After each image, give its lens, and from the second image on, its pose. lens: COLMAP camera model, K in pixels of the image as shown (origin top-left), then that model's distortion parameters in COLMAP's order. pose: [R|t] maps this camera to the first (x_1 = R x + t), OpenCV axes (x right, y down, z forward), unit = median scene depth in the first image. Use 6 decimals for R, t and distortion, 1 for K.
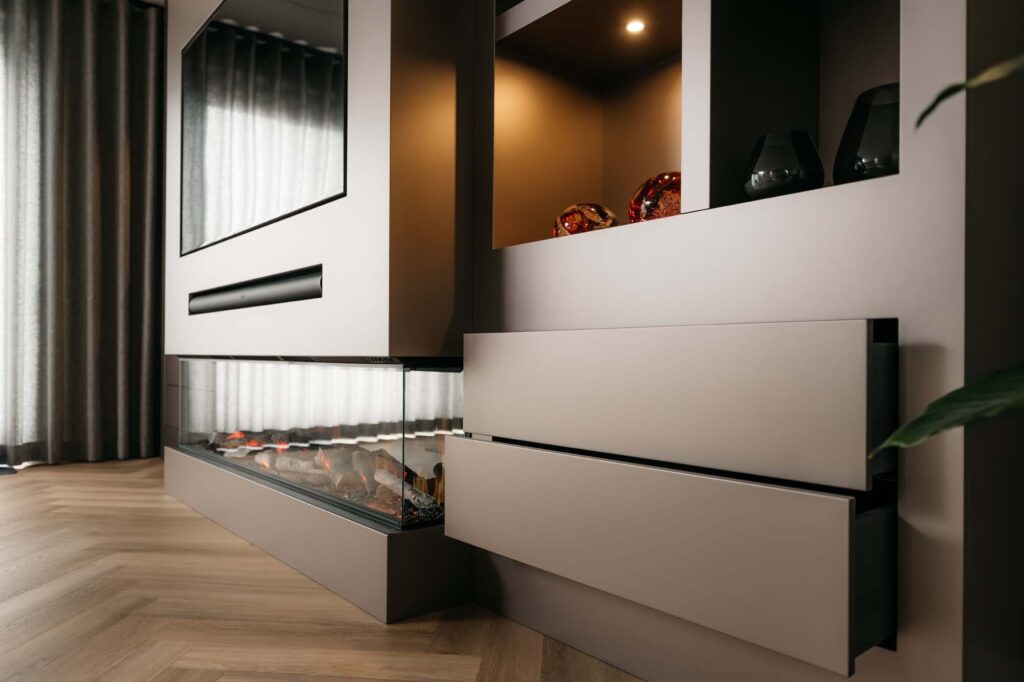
lens RADIAL K [[680.6, 0, 501.7], [0, 680.6, 363.2], [0, 0, 1]] dist [0.000582, 0.000799]
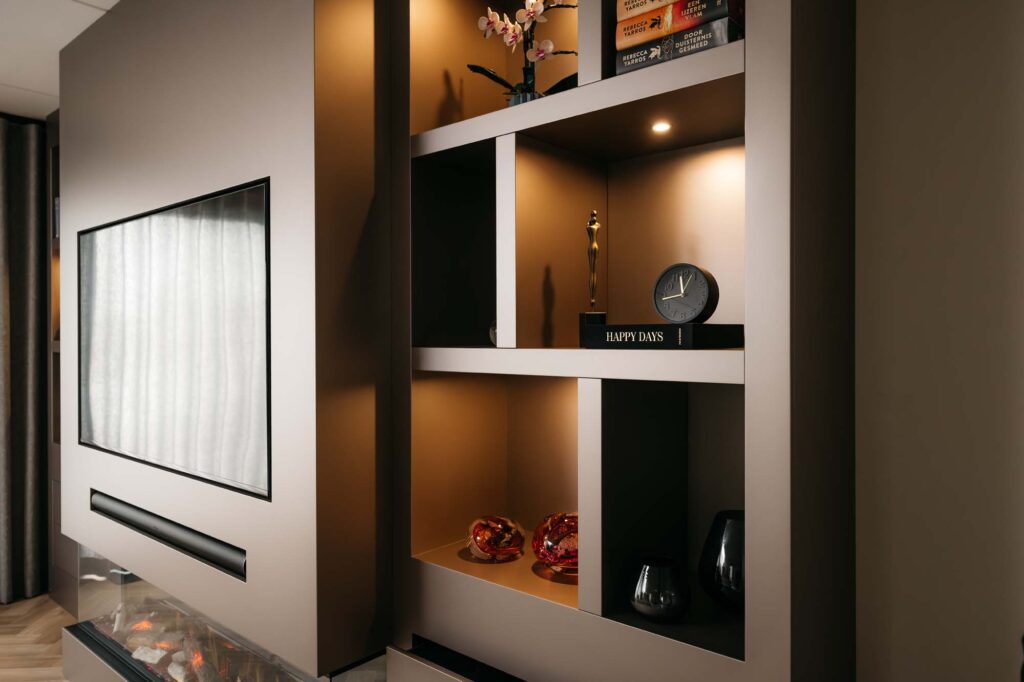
lens RADIAL K [[680.6, 0, 517.6], [0, 680.6, 342.4], [0, 0, 1]] dist [0.000582, 0.000799]
pose [[0.985813, -0.014636, 0.167209, -0.022118], [0.013620, 0.999881, 0.007225, -0.467658], [-0.167295, -0.004845, 0.985895, -0.100588]]
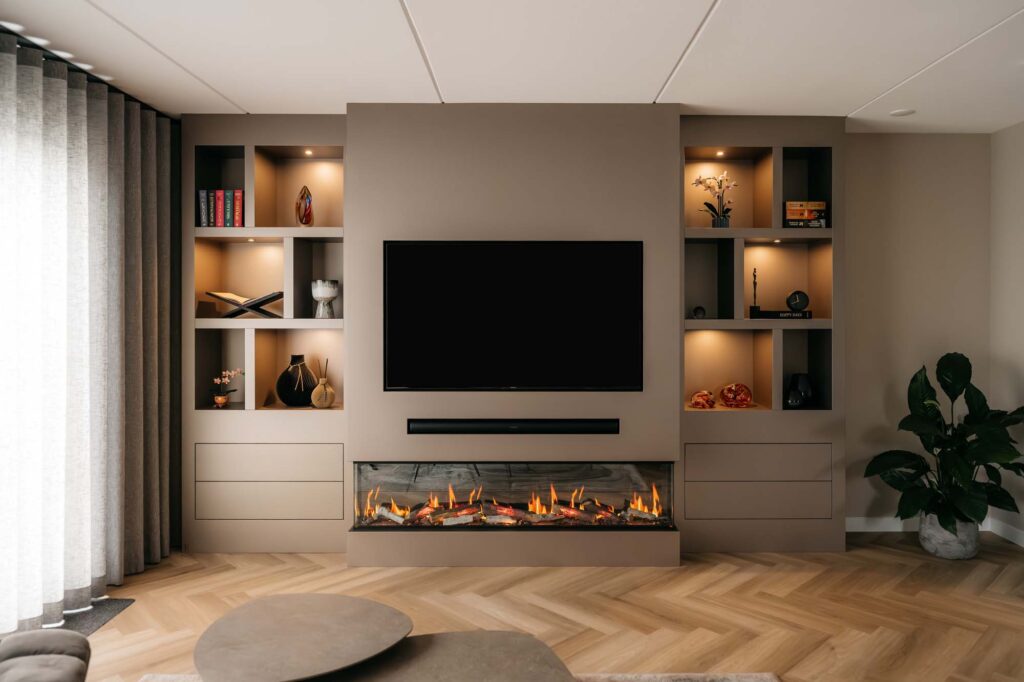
lens RADIAL K [[680.6, 0, 543.4], [0, 680.6, 330.9], [0, 0, 1]] dist [0.000582, 0.000799]
pose [[0.634393, -0.018096, 0.772799, -2.067436], [0.011464, 0.999836, 0.014002, -0.454389], [-0.772926, -0.000023, 0.634496, -0.181580]]
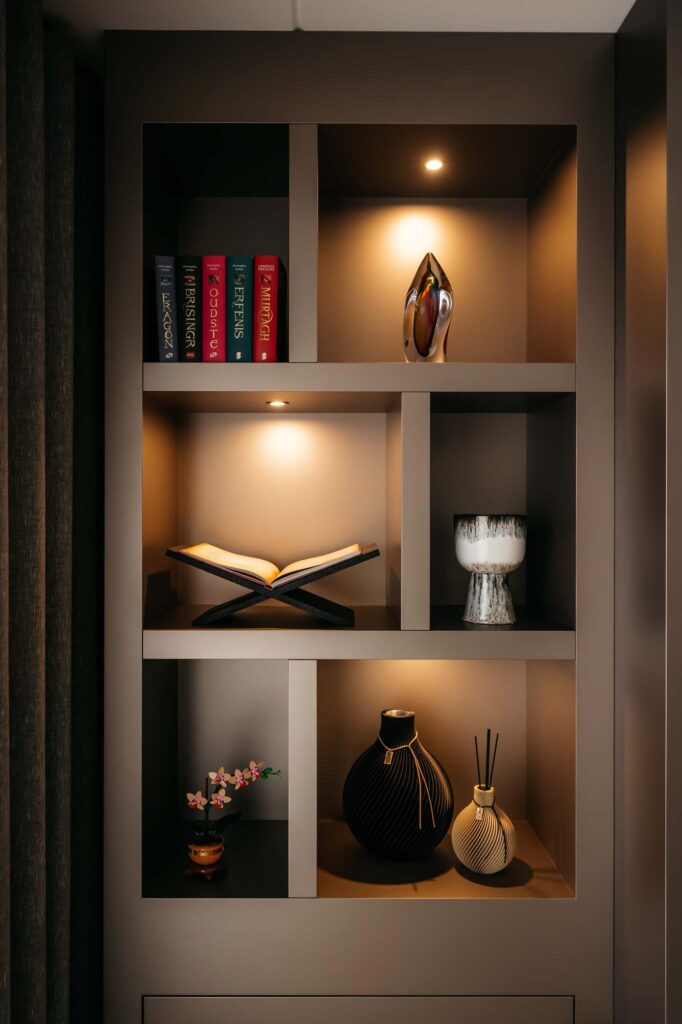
lens RADIAL K [[725.7, 0, 342.8], [0, 725.7, 523.2], [0, 0, 1]] dist [-0.010618, 0.004378]
pose [[0.644127, -0.020088, 0.764655, -1.528663], [0.006849, 0.999766, 0.020495, -0.615533], [-0.764888, -0.007964, 0.644114, 1.457935]]
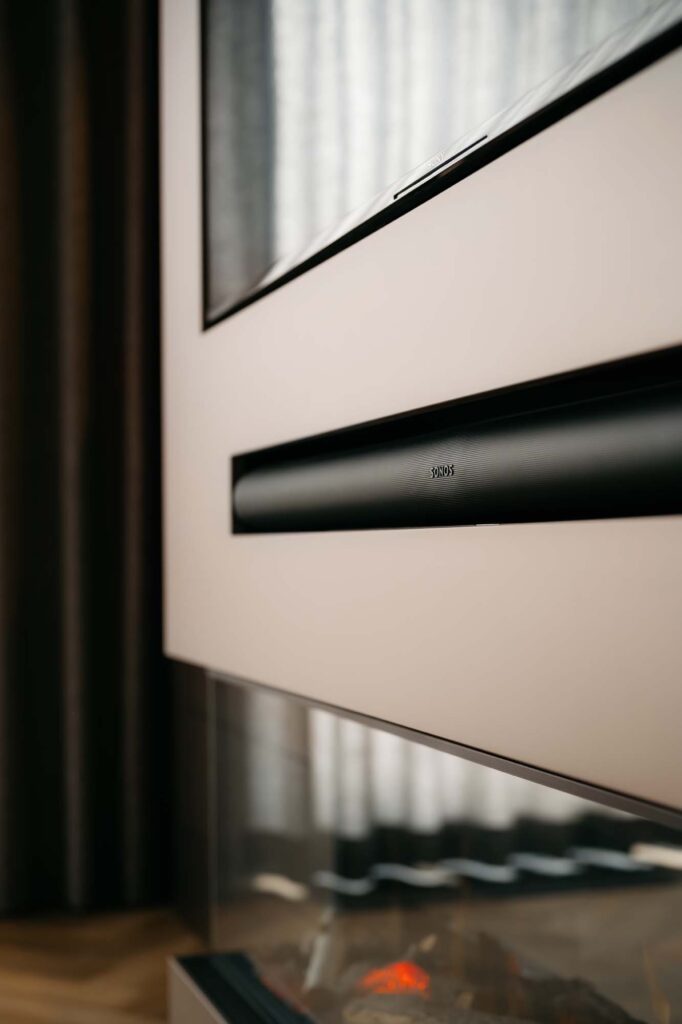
lens RADIAL K [[1456.8, 0, 338.3], [0, 1456.8, 511.1], [0, 0, 1]] dist [-0.047493, 0.000000]
pose [[0.932326, -0.032289, -0.360175, -0.312178], [0.021192, 0.999172, -0.034719, -0.088674], [0.360998, 0.024737, 0.932239, 0.702510]]
